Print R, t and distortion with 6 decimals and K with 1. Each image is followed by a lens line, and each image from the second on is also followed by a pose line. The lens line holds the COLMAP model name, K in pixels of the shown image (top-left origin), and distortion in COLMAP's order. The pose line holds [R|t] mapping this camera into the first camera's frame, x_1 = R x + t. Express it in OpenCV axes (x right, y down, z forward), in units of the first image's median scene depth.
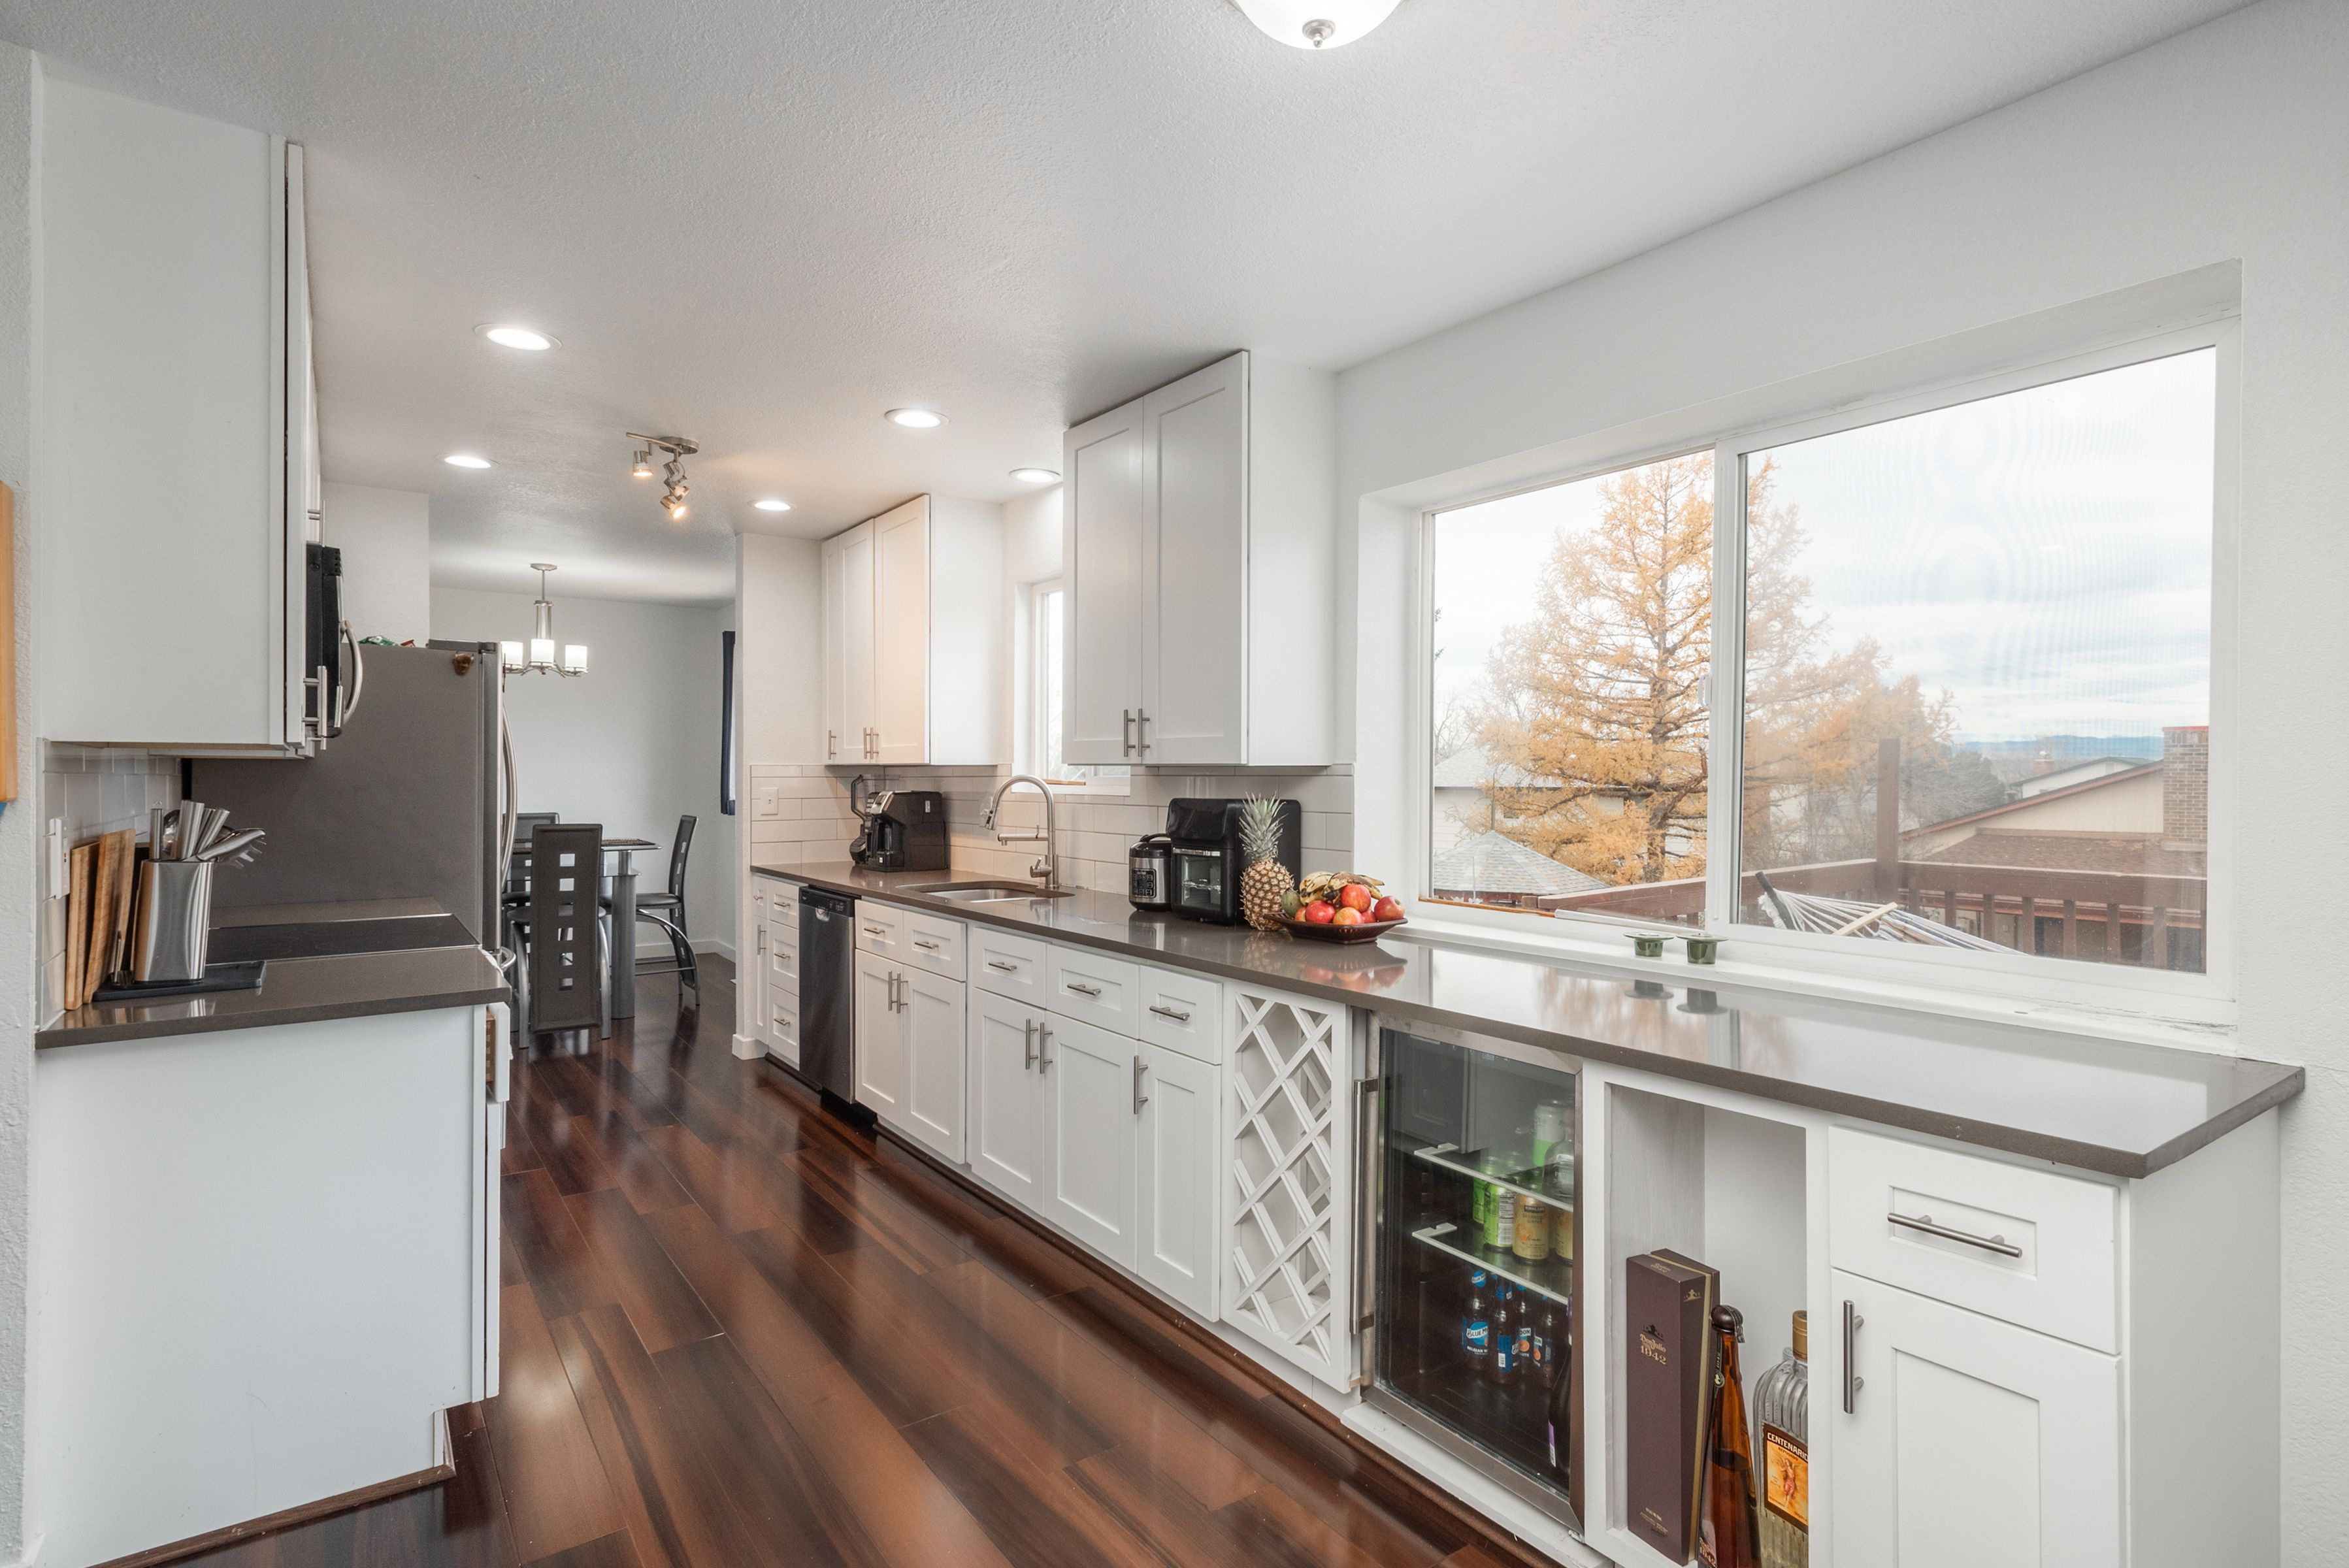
lens RADIAL K [[1104.9, 0, 1183.7], [0, 1104.9, 775.3], [0, 0, 1]] dist [0.001003, 0.000140]
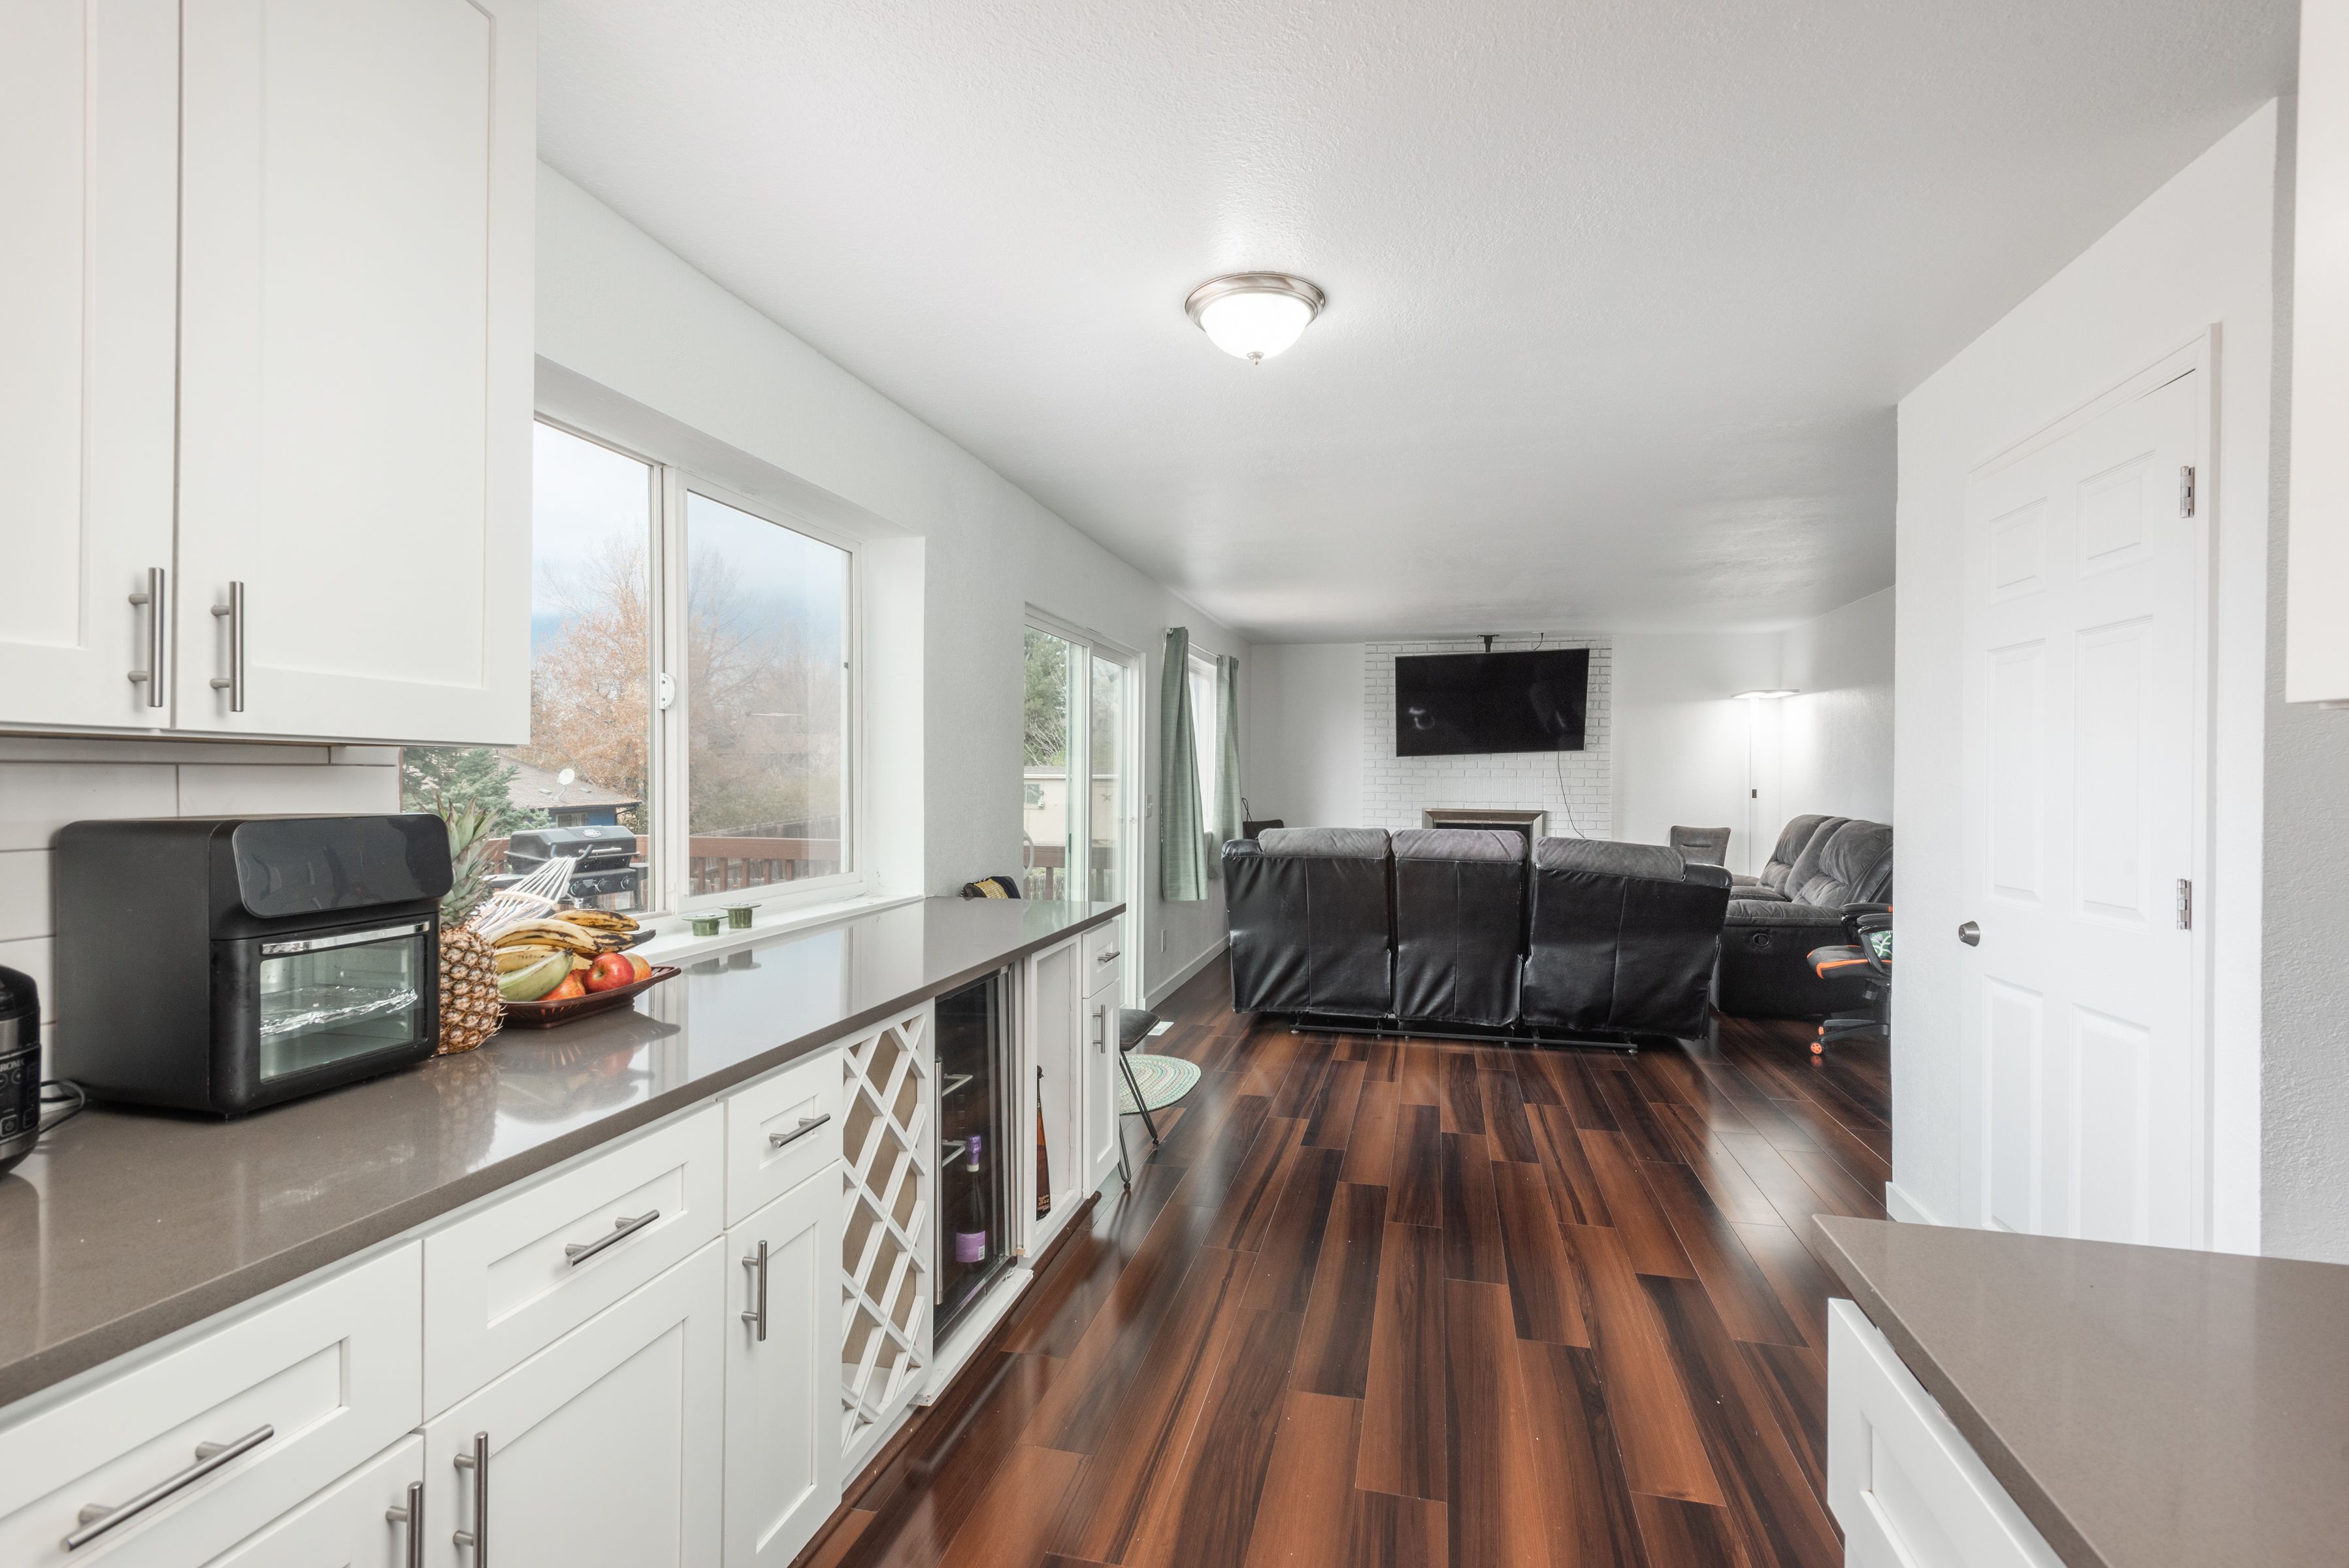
lens RADIAL K [[1104.9, 0, 1183.7], [0, 1104.9, 775.3], [0, 0, 1]] dist [0.001003, 0.000140]
pose [[-0.635344, -0.006710, 0.772200, -0.690186], [-0.008178, 0.999965, 0.001961, 0.001080], [-0.772186, -0.005069, -0.635376, 1.289754]]
